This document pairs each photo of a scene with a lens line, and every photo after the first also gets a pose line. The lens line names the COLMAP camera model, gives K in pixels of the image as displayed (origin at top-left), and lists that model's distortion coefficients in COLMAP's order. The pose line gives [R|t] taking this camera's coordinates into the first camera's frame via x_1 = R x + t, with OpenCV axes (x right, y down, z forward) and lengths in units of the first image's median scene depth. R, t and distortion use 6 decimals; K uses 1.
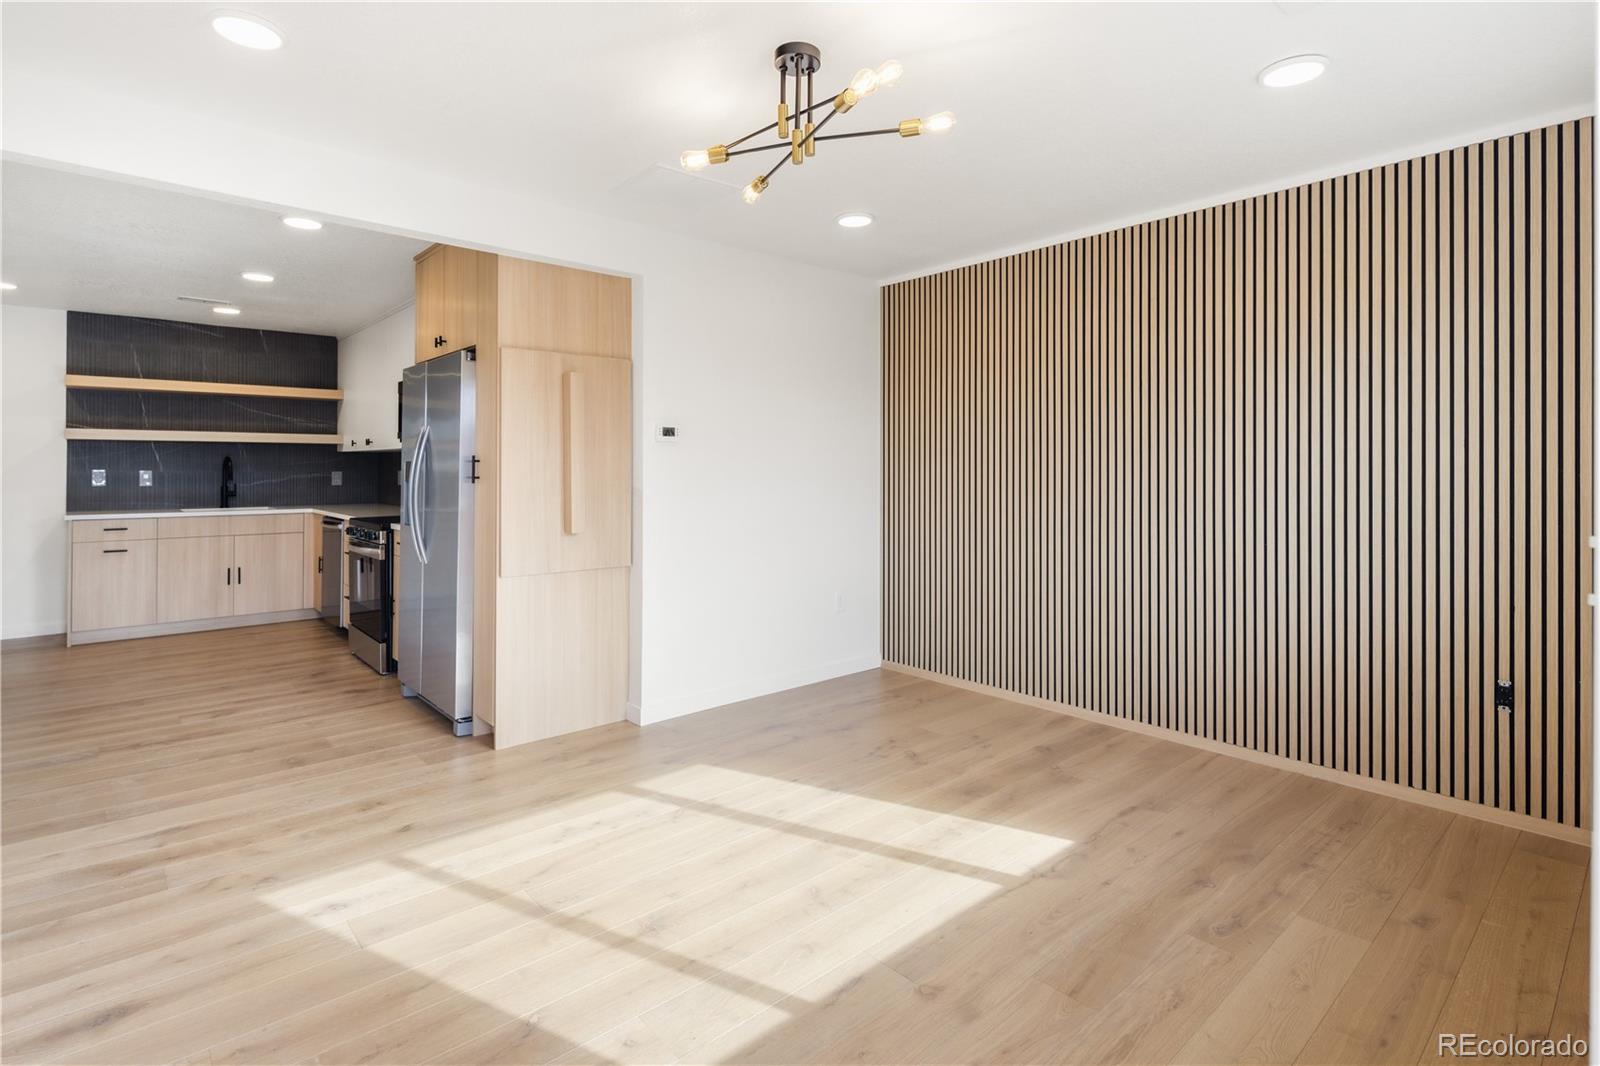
lens RADIAL K [[790.0, 0, 782.9], [0, 790.0, 464.0], [0, 0, 1]] dist [0.007901, -0.004484]
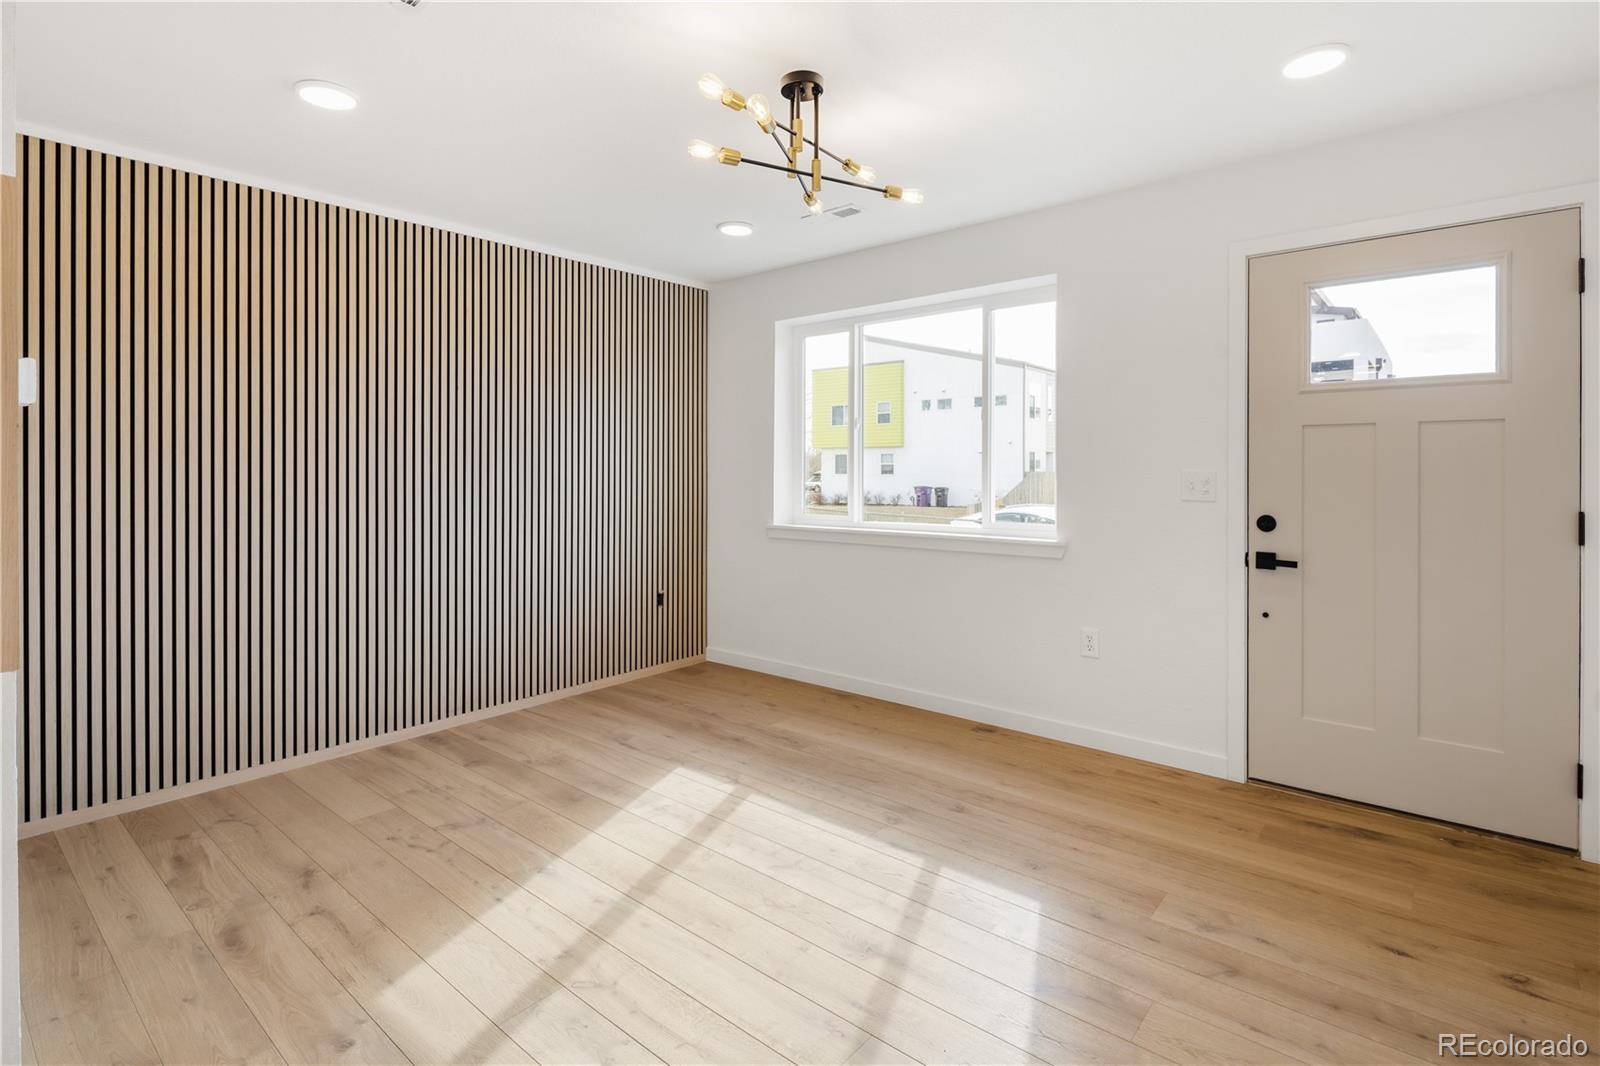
lens RADIAL K [[790.0, 0, 804.7], [0, 790.0, 470.2], [0, 0, 1]] dist [0.007901, -0.004484]
pose [[-0.165467, -0.001761, 0.986214, -0.855936], [-0.002543, 0.999996, 0.001359, 0.004418], [-0.986212, -0.002283, -0.165471, 0.964940]]
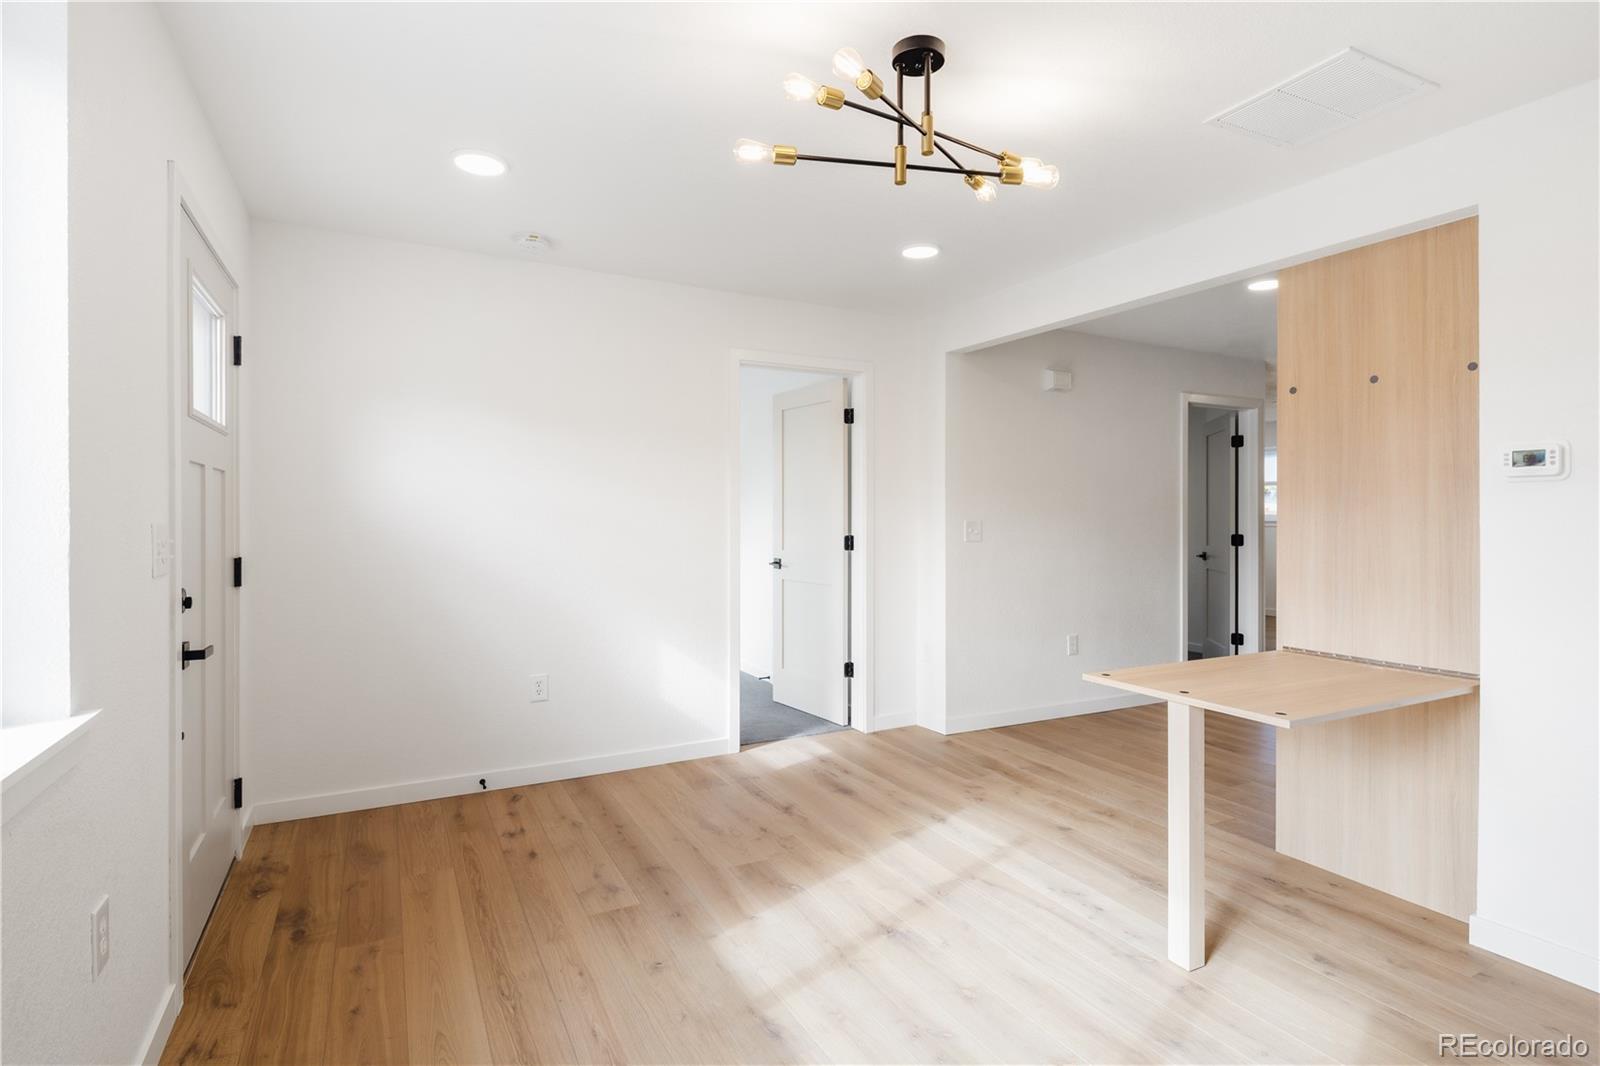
lens RADIAL K [[790.0, 0, 803.4], [0, 790.0, 525.3], [0, 0, 1]] dist [0.007901, -0.004484]
pose [[-0.220050, 0.011147, -0.975425, 0.736989], [0.000551, 0.999936, 0.011303, 0.000074], [0.975488, 0.001950, -0.220042, 0.877285]]
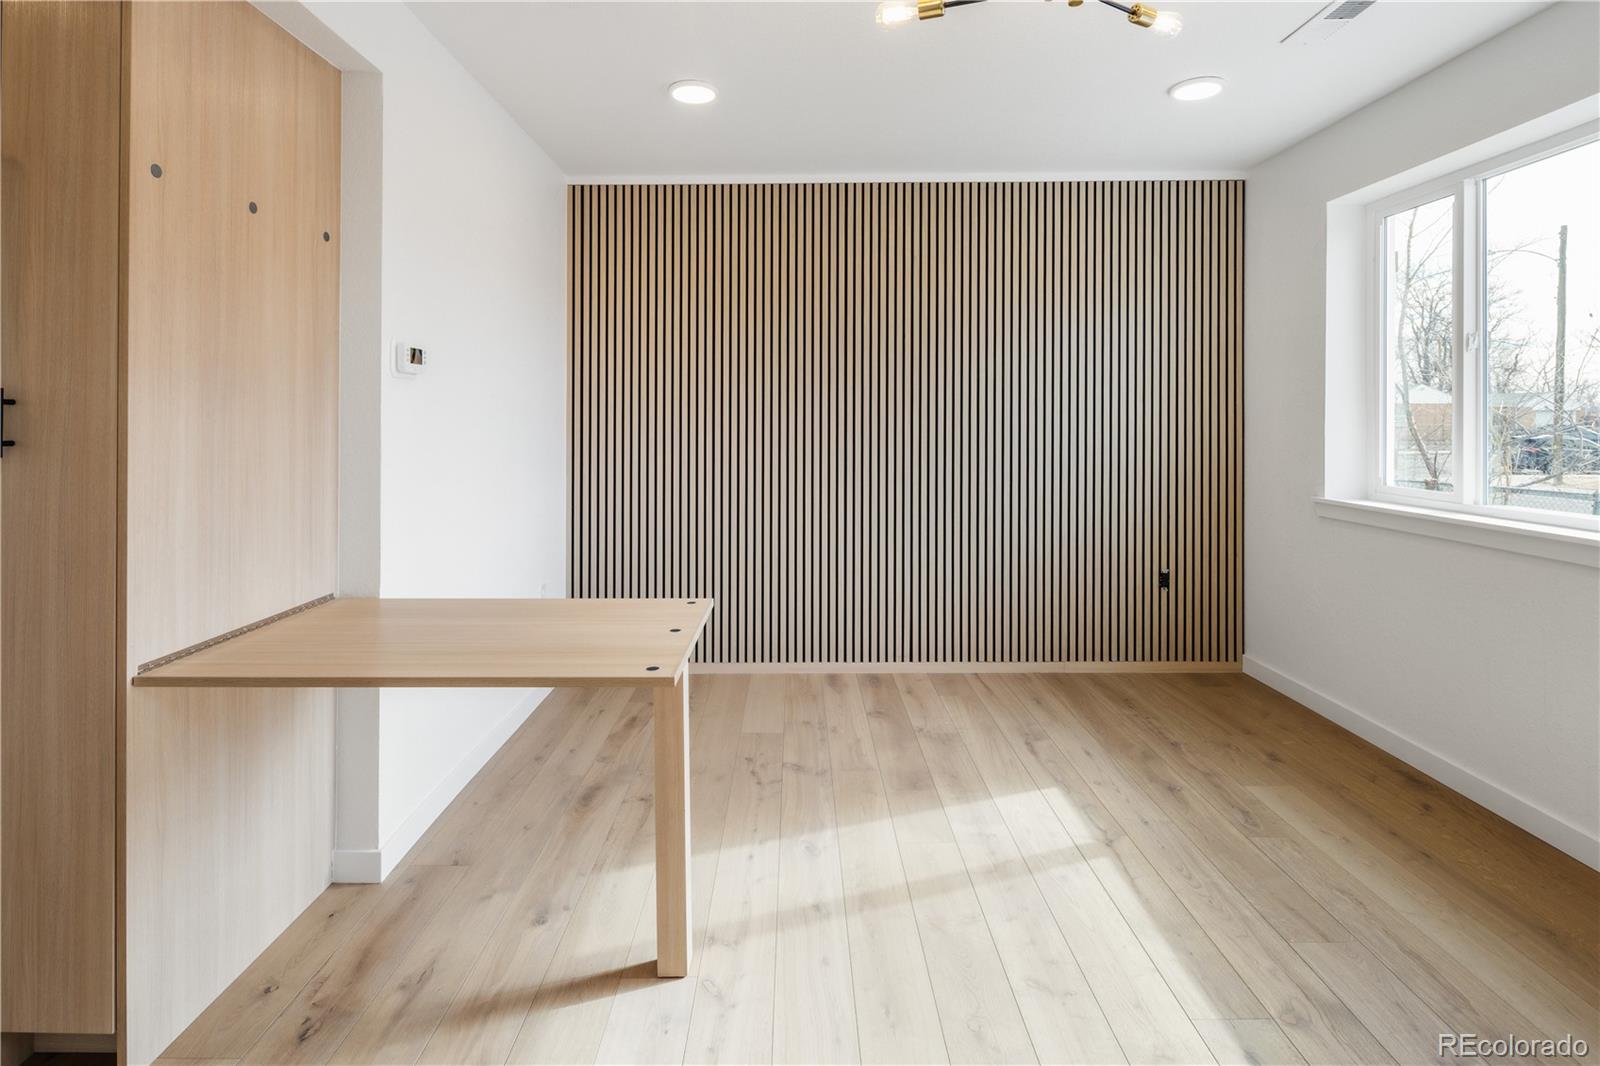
lens RADIAL K [[790.0, 0, 785.6], [0, 790.0, 414.5], [0, 0, 1]] dist [0.007901, -0.004484]
pose [[0.655007, 0.001795, 0.755621, -0.576510], [-0.002696, 0.999996, -0.000039, 0.002424], [-0.755618, -0.002012, 0.655009, 0.584444]]
